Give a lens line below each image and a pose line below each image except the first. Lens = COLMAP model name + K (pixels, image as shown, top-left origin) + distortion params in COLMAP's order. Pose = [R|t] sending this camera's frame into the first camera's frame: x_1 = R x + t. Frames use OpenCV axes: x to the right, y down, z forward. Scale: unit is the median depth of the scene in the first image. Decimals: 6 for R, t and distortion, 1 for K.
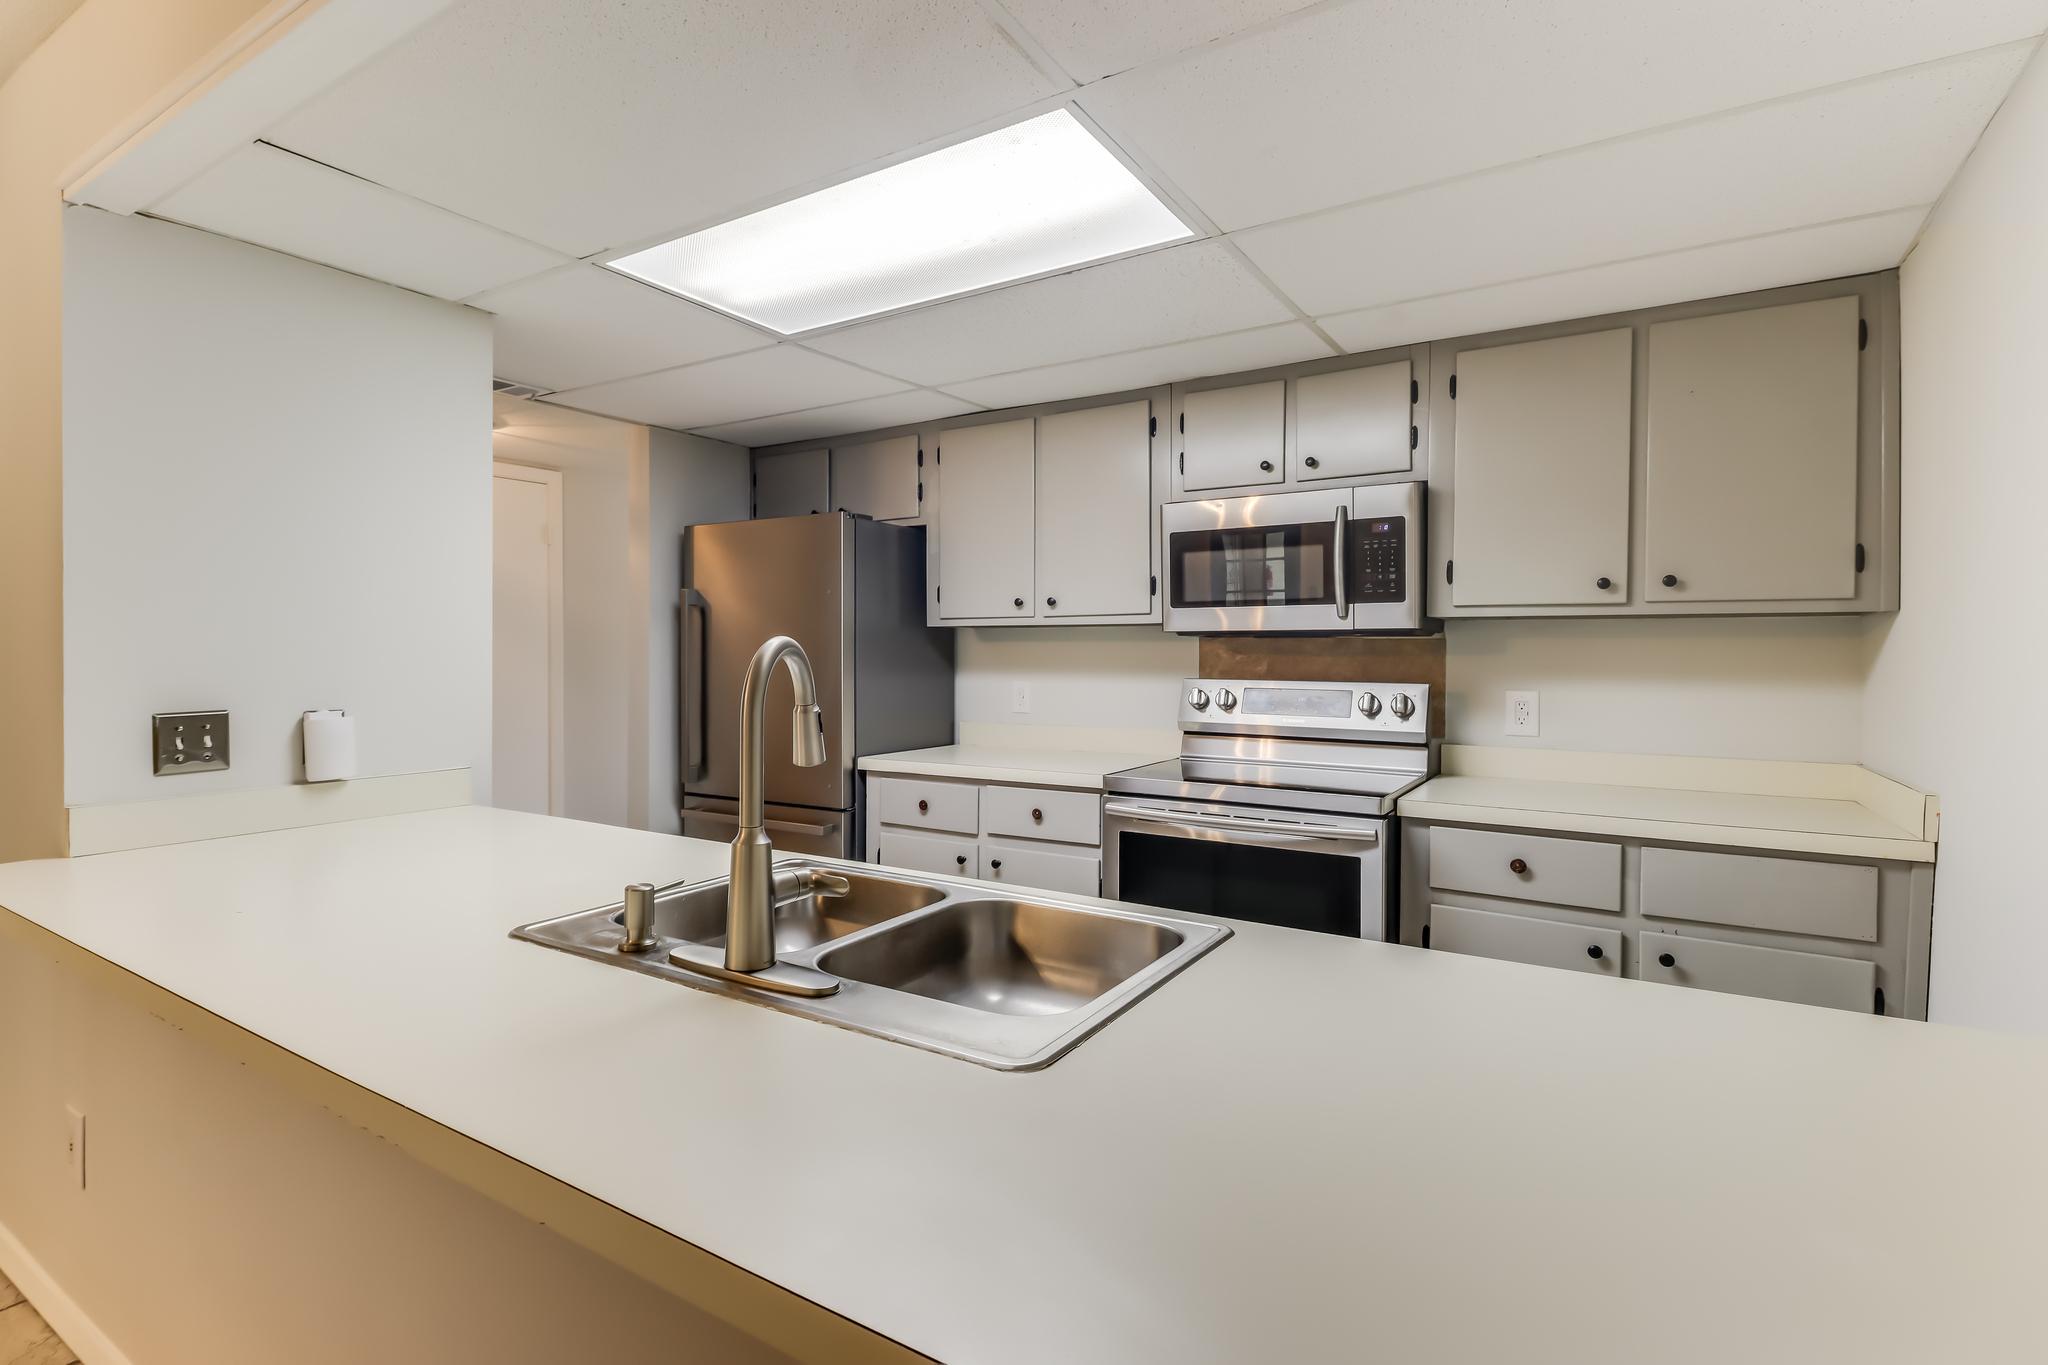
lens RADIAL K [[1005.6, 0, 997.8], [0, 1005.6, 671.8], [0, 0, 1]] dist [0.001202, -0.008196]
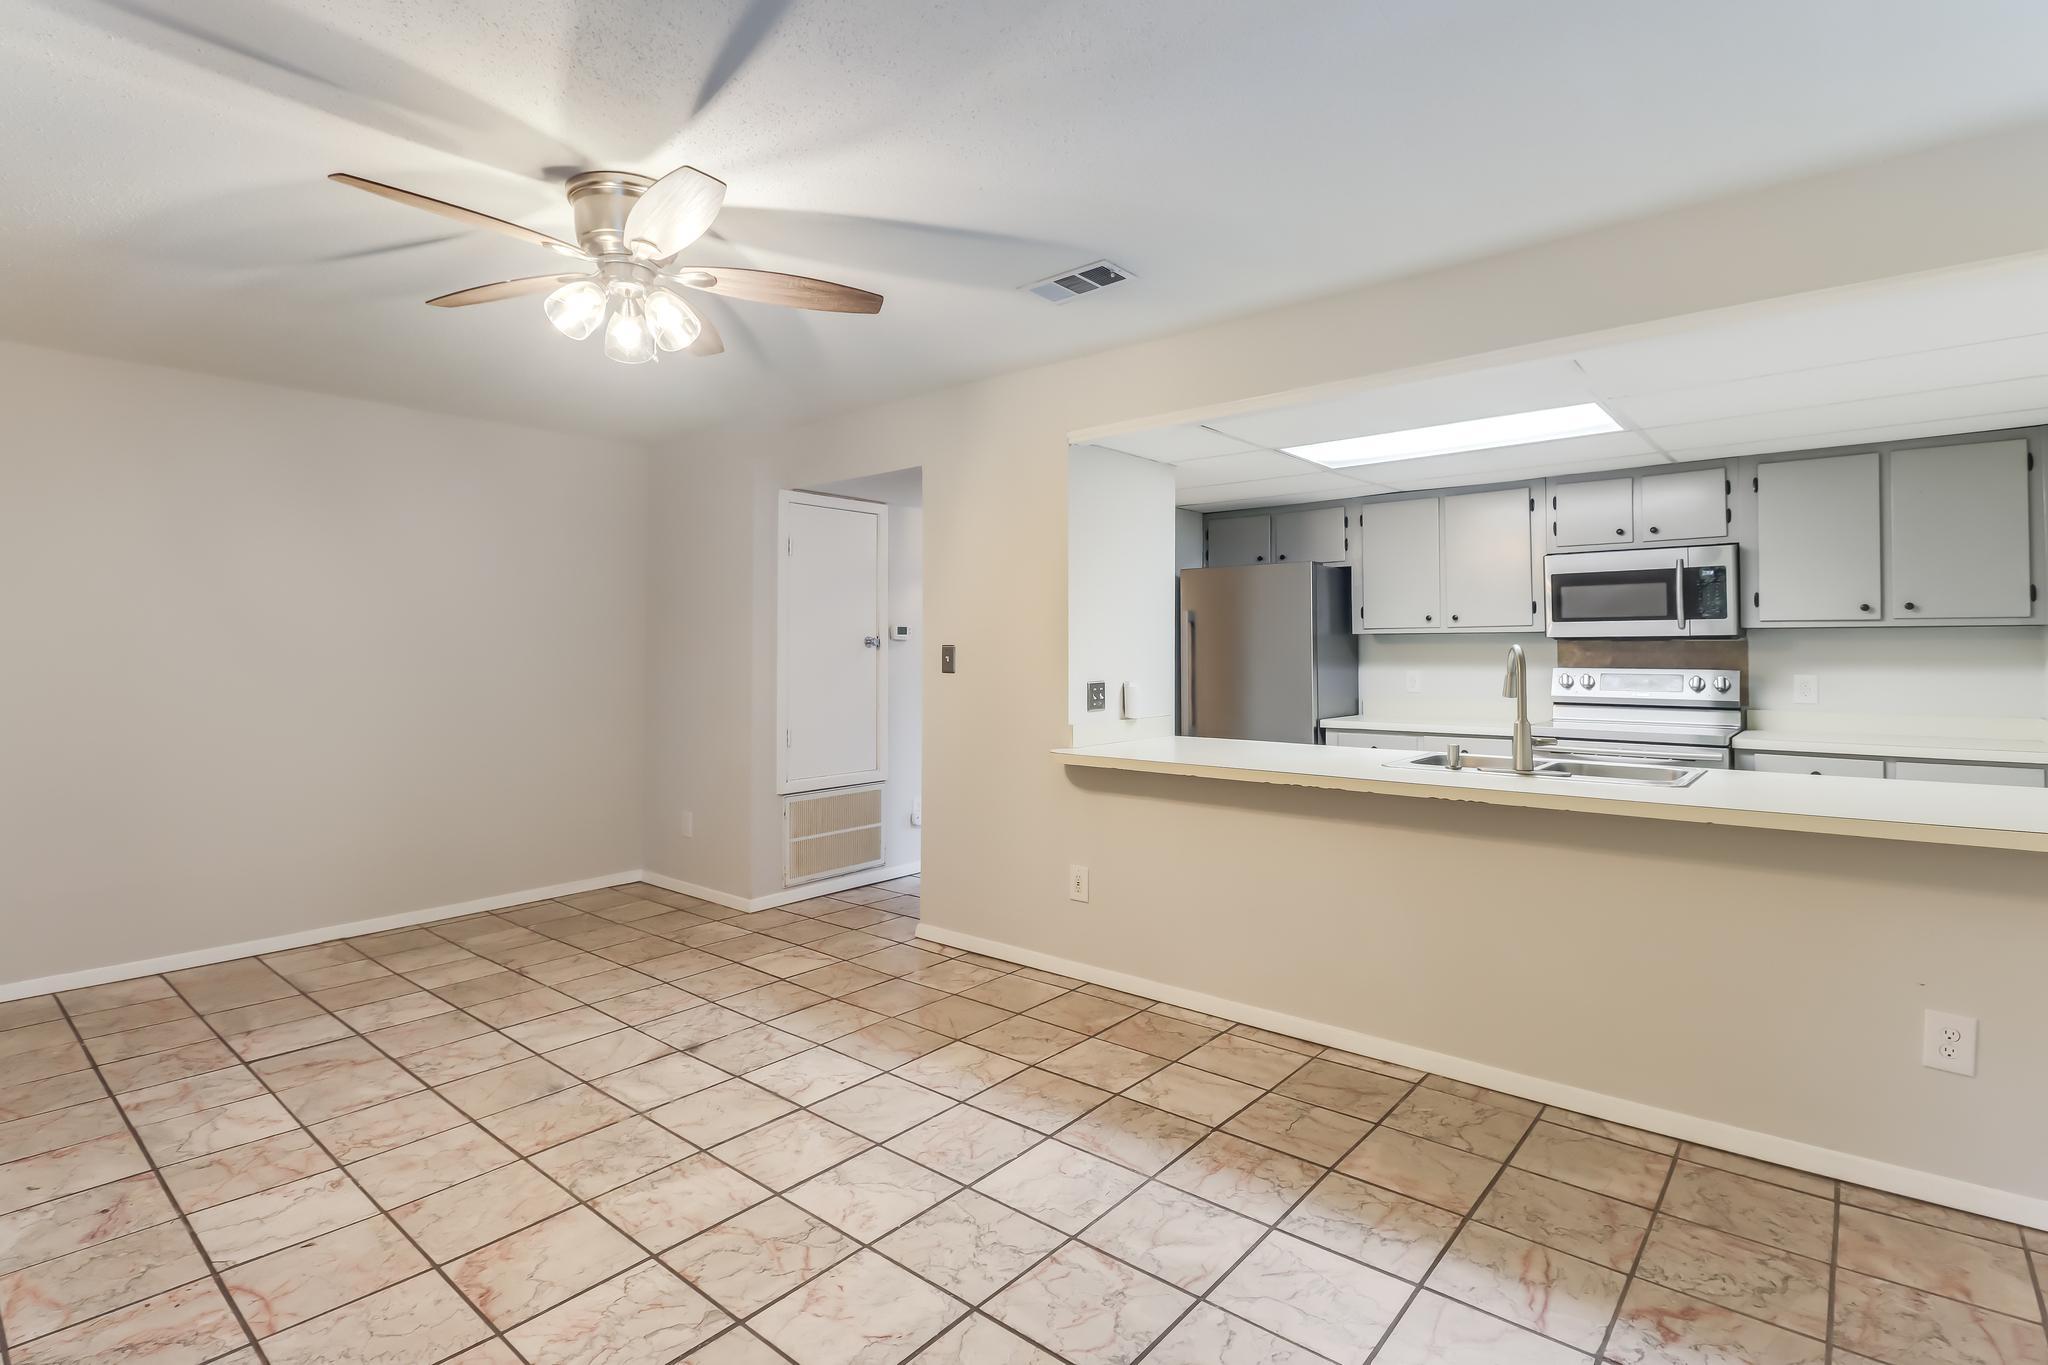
lens RADIAL K [[1011.7, 0, 980.2], [0, 1011.7, 635.6], [0, 0, 1]] dist [0.000513, -0.009586]
pose [[0.987461, -0.007009, -0.157708, -0.480479], [0.001577, 0.999402, -0.034544, 0.010576], [0.157856, 0.033862, 0.986881, -0.721813]]
